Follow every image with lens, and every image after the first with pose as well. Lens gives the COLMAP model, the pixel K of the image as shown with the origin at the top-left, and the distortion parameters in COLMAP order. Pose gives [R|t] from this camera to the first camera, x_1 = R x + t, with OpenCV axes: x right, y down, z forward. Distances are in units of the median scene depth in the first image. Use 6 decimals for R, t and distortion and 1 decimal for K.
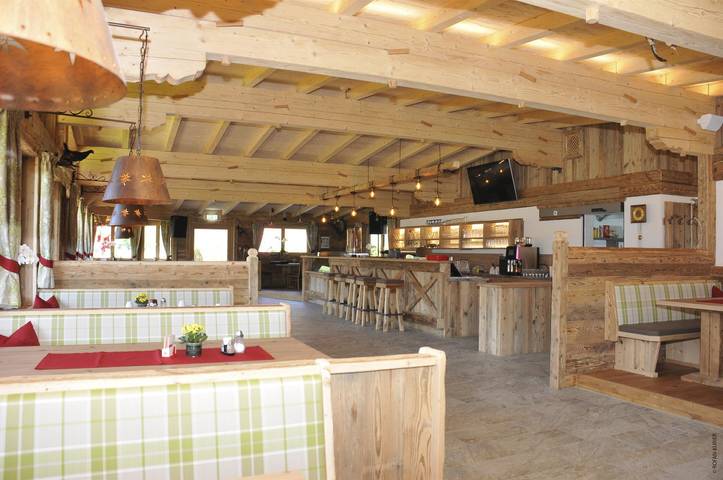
lens RADIAL K [[543.7, 0, 361.5], [0, 543.7, 240.0], [0, 0, 1]] dist [-0.168363, 0.000734]
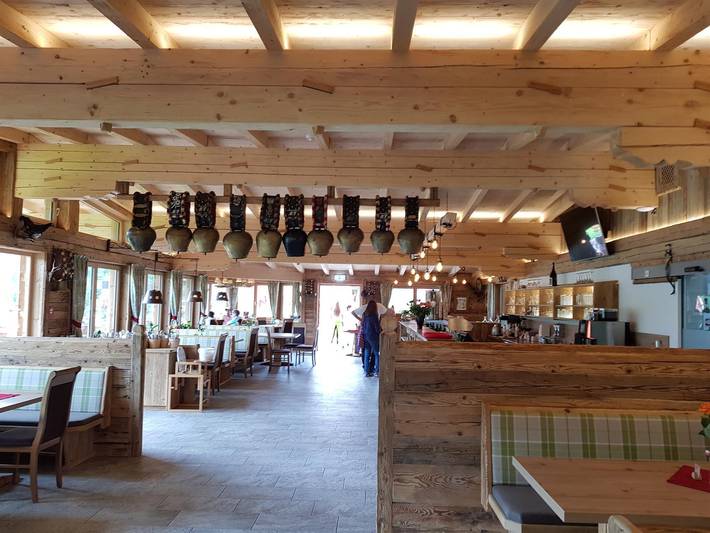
lens RADIAL K [[541.5, 0, 355.0], [0, 541.5, 266.5], [0, 0, 1]] dist [0.007615, 0.002852]
pose [[0.906604, -0.018729, -0.421566, 0.592163], [-0.003826, 0.998609, -0.052594, -0.040975], [0.421965, 0.049295, 0.905271, 0.371709]]
